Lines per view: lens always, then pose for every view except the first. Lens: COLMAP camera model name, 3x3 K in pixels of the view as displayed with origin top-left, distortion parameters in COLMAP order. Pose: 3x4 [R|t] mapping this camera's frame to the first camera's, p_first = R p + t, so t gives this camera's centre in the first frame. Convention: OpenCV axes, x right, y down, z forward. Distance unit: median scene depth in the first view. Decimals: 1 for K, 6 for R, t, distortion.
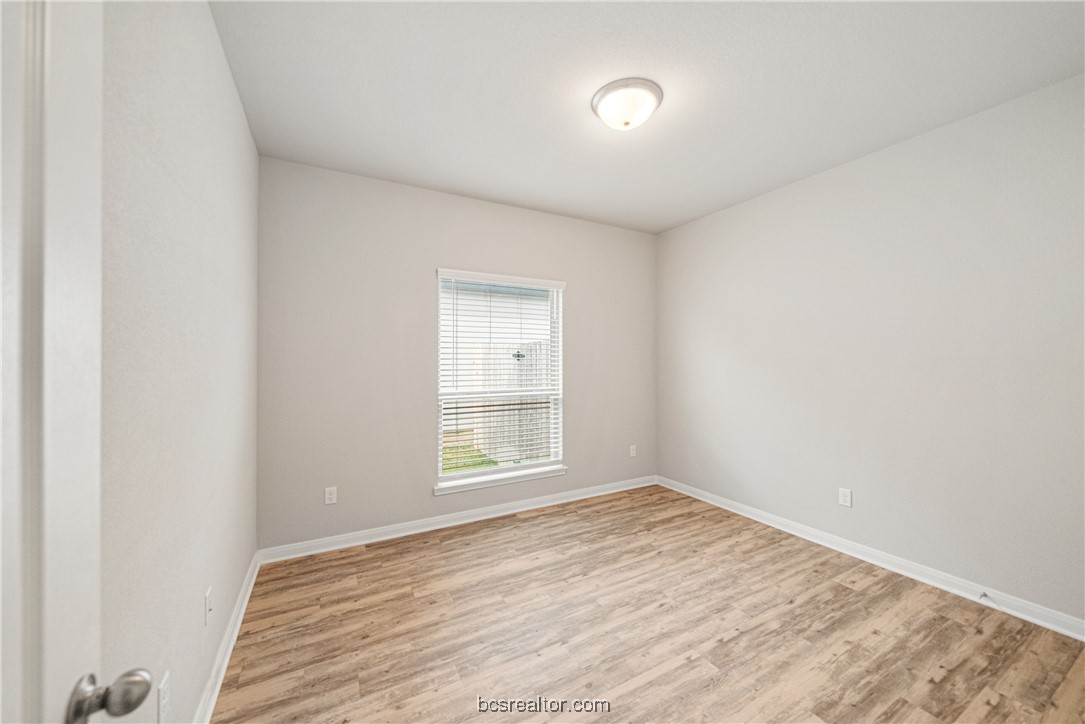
lens RADIAL K [[386.8, 0, 542.5], [0, 386.8, 362.0], [0, 0, 1]] dist [-0.000977, -0.000057]
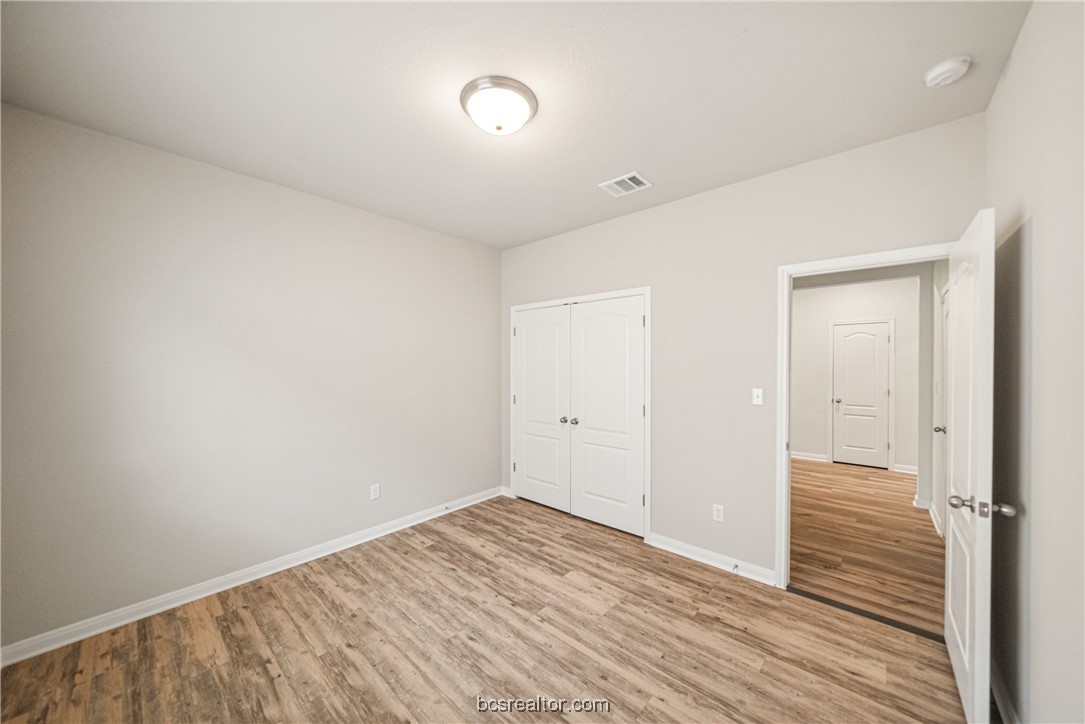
lens RADIAL K [[386.8, 0, 542.5], [0, 386.8, 362.0], [0, 0, 1]] dist [-0.000977, -0.000057]
pose [[-0.331249, 0.006837, 0.943519, -0.586861], [0.007861, 0.999959, -0.004486, -0.044513], [-0.943511, 0.005931, -0.331289, 1.024940]]
